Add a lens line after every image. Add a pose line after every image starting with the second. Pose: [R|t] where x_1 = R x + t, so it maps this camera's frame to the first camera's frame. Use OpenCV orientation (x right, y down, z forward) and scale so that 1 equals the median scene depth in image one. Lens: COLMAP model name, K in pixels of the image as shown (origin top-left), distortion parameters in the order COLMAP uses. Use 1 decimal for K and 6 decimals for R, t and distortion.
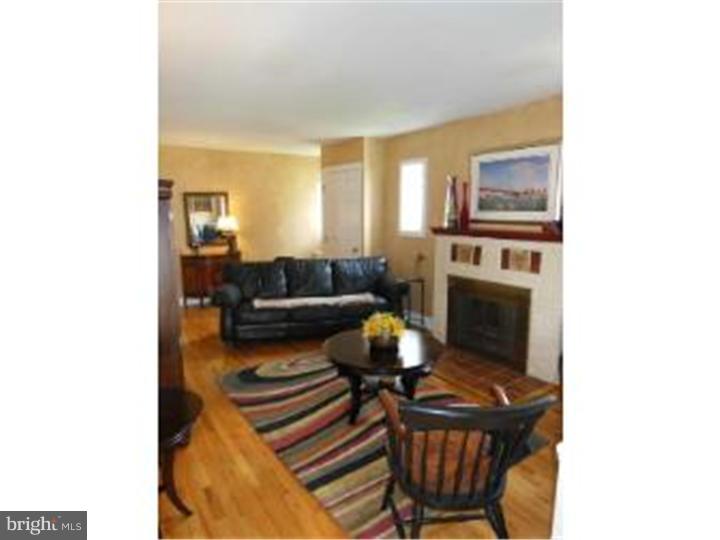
lens RADIAL K [[407.2, 0, 360.0], [0, 407.2, 270.0], [0, 0, 1]] dist [0.001819, 0.000661]
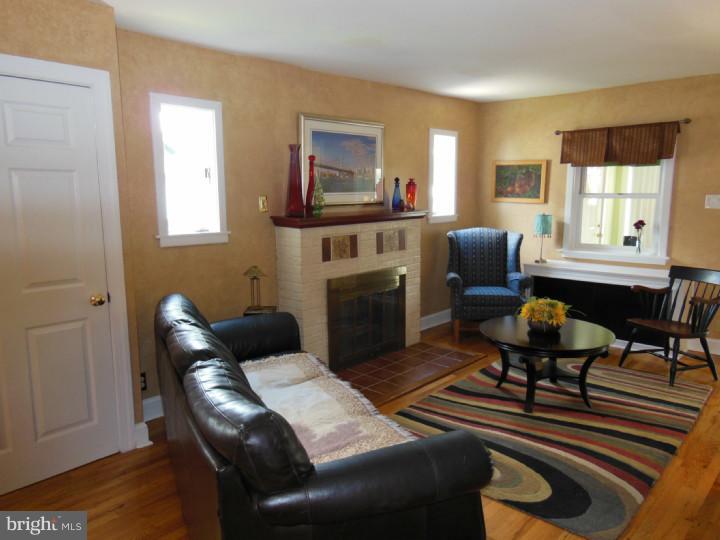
lens RADIAL K [[532.2, 0, 360.0], [0, 532.2, 270.0], [0, 0, 1]] dist [0.006198, 0.009808]
pose [[-0.223867, -0.135434, 0.965164, -0.812832], [0.155866, 0.972577, 0.172627, -0.184560], [-0.962076, 0.189082, -0.196618, 1.290555]]
